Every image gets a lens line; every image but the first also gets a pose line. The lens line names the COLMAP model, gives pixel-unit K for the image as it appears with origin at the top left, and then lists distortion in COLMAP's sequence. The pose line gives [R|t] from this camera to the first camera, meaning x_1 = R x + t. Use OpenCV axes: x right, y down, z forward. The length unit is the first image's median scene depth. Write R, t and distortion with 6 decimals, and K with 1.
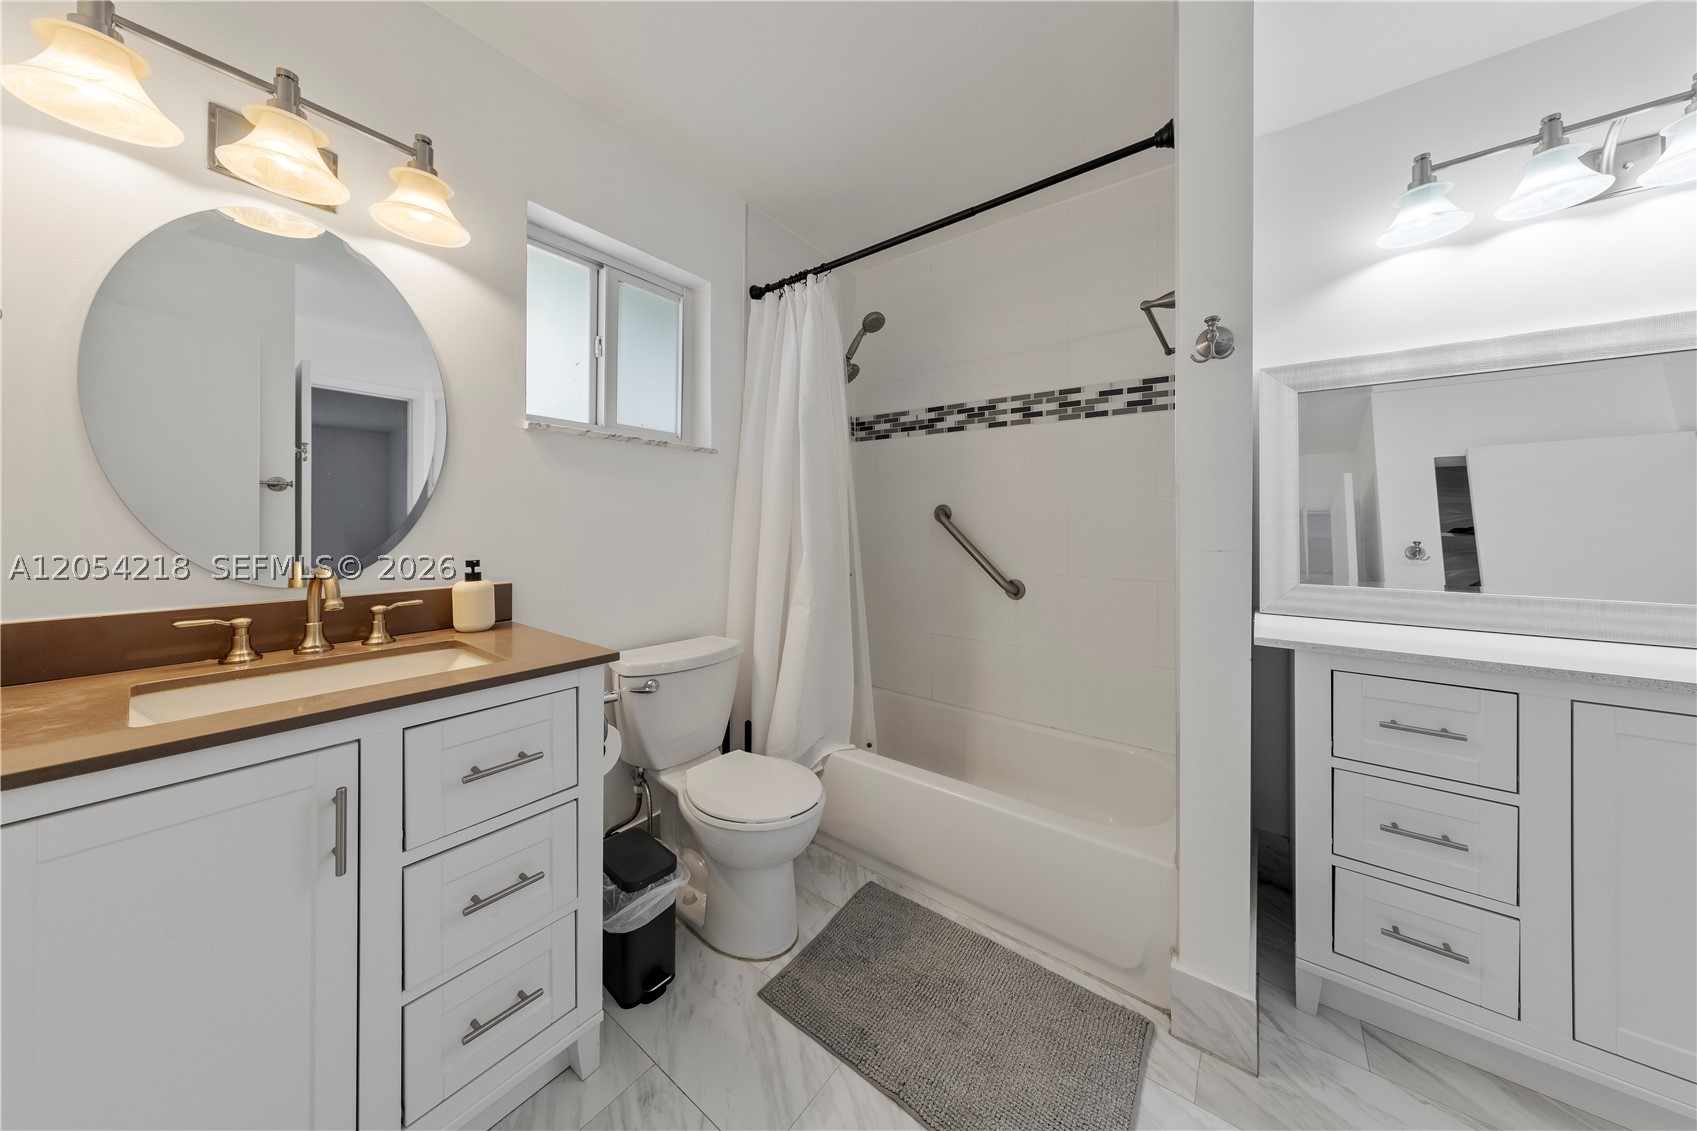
lens RADIAL K [[546.8, 0, 862.2], [0, 546.8, 526.0], [0, 0, 1]] dist [0.006706, -0.000041]
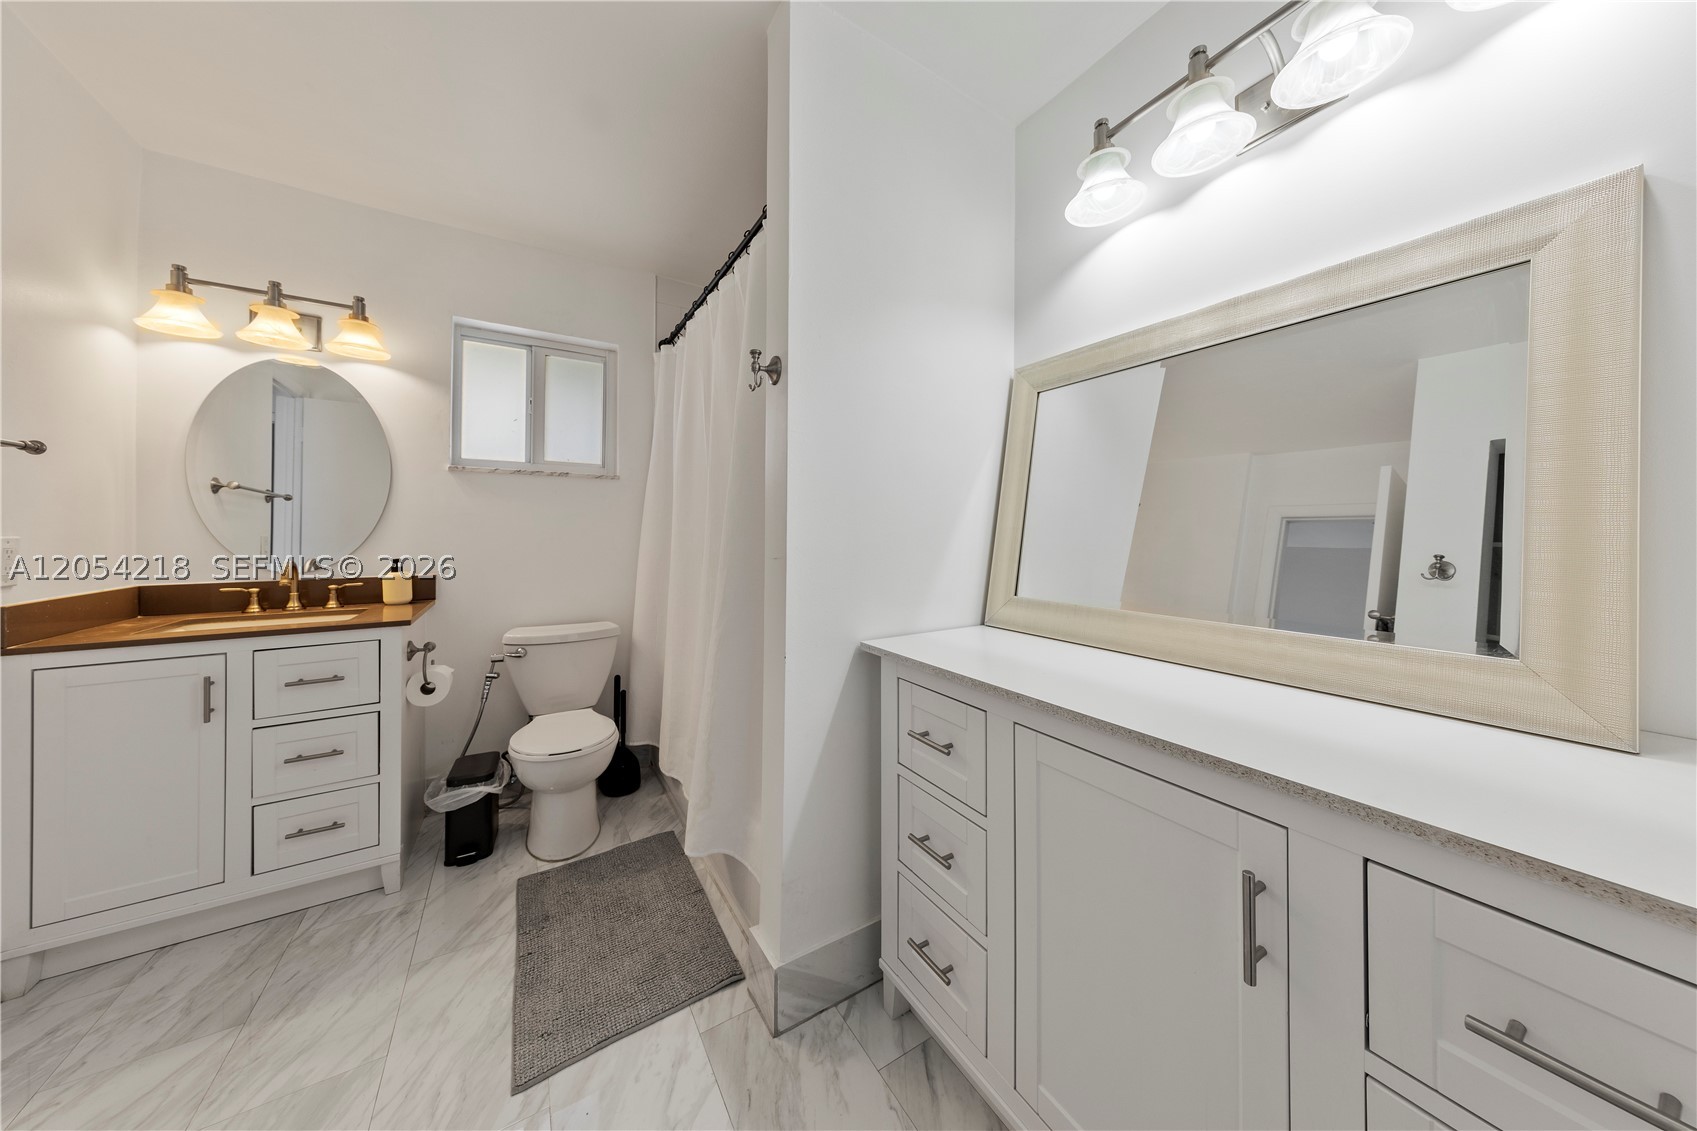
lens RADIAL K [[546.8, 0, 868.0], [0, 546.8, 530.6], [0, 0, 1]] dist [0.006706, -0.000041]
pose [[0.930634, -0.007132, -0.365882, 1.186409], [0.004454, 0.999957, -0.008164, 0.001156], [0.365924, 0.005969, 0.930626, 0.043431]]
